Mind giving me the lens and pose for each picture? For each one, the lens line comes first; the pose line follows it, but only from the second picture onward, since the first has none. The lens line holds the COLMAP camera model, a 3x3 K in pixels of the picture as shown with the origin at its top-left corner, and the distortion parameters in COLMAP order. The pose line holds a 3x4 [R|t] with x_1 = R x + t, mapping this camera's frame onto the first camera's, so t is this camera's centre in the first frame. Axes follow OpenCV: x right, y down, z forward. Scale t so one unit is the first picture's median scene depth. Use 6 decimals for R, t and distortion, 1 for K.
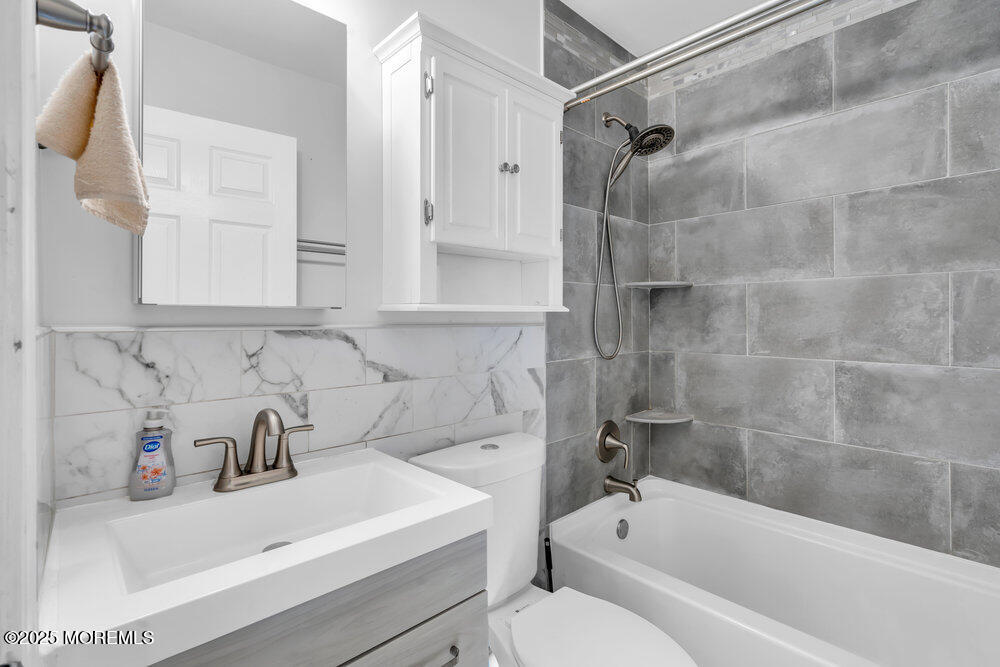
lens RADIAL K [[466.1, 0, 498.4], [0, 466.1, 329.6], [0, 0, 1]] dist [0.000870, 0.001237]
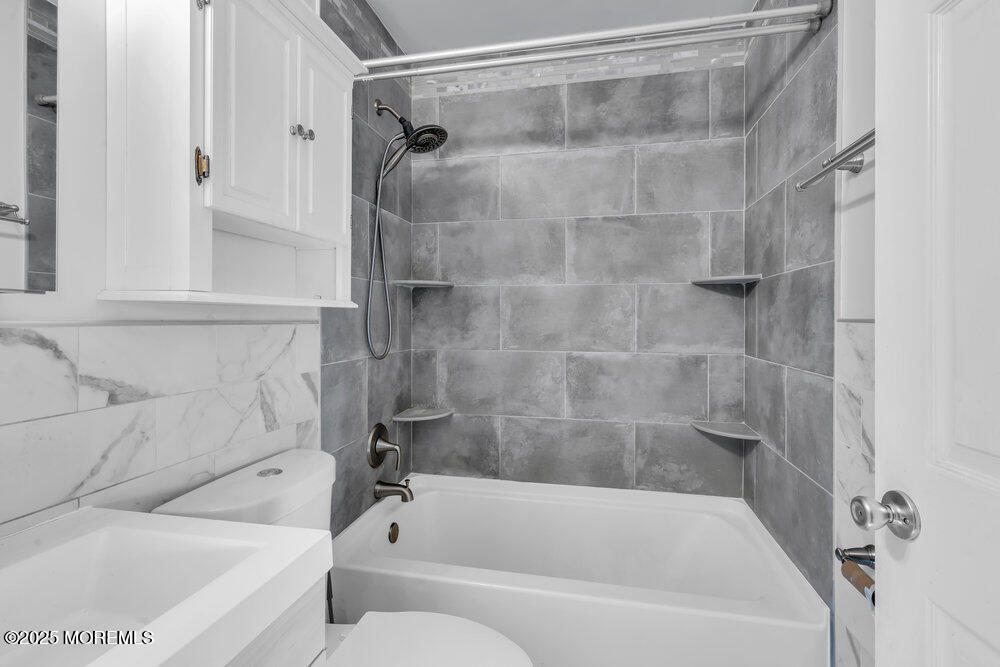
lens RADIAL K [[466.1, 0, 498.4], [0, 466.1, 329.6], [0, 0, 1]] dist [0.000870, 0.001237]
pose [[0.822851, -0.007954, 0.568201, -0.121602], [0.008818, 0.999960, 0.001227, 0.004943], [-0.568189, 0.004001, 0.822889, 0.087966]]
